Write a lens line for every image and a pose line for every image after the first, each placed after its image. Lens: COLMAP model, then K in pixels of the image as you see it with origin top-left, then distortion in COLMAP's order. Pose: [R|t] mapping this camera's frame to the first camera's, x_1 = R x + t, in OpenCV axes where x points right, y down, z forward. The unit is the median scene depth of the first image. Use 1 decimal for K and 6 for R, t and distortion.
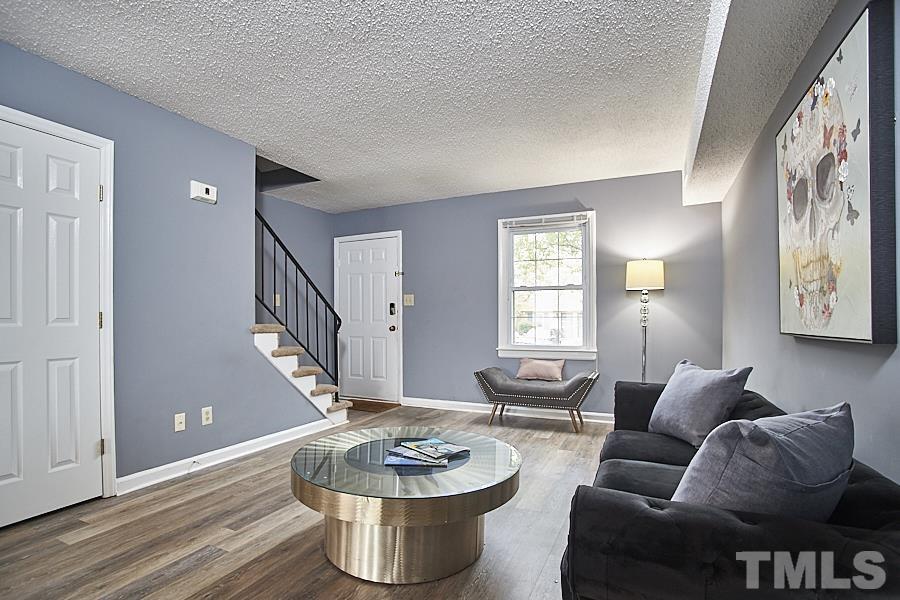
lens RADIAL K [[439.5, 0, 453.7], [0, 439.5, 316.4], [0, 0, 1]] dist [-0.001484, -0.000199]
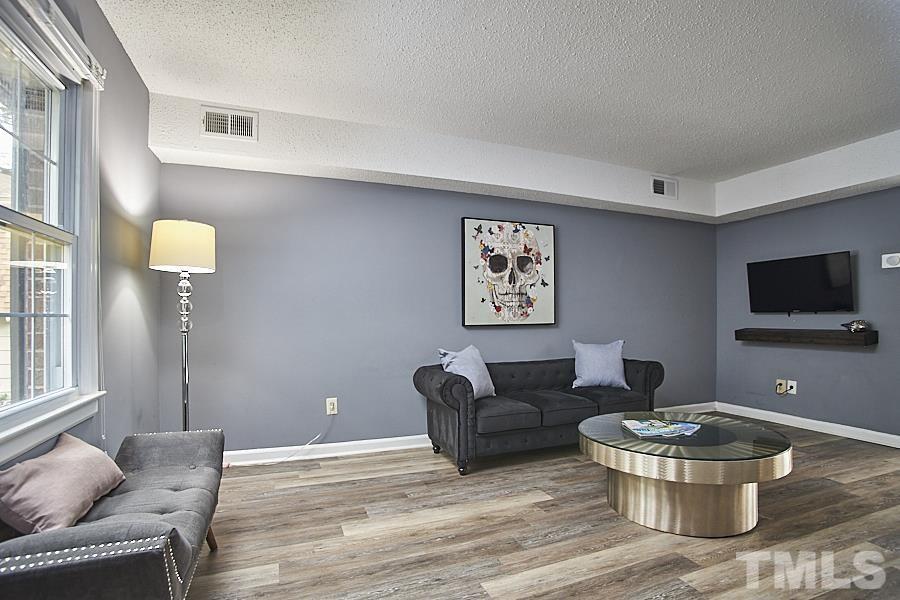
lens RADIAL K [[439.5, 0, 453.7], [0, 439.5, 316.4], [0, 0, 1]] dist [-0.001484, -0.000199]
pose [[-0.723101, -0.003640, 0.690733, -0.608591], [-0.005179, 0.999987, -0.000151, 0.004656], [-0.690723, -0.003687, -0.723110, 2.831504]]
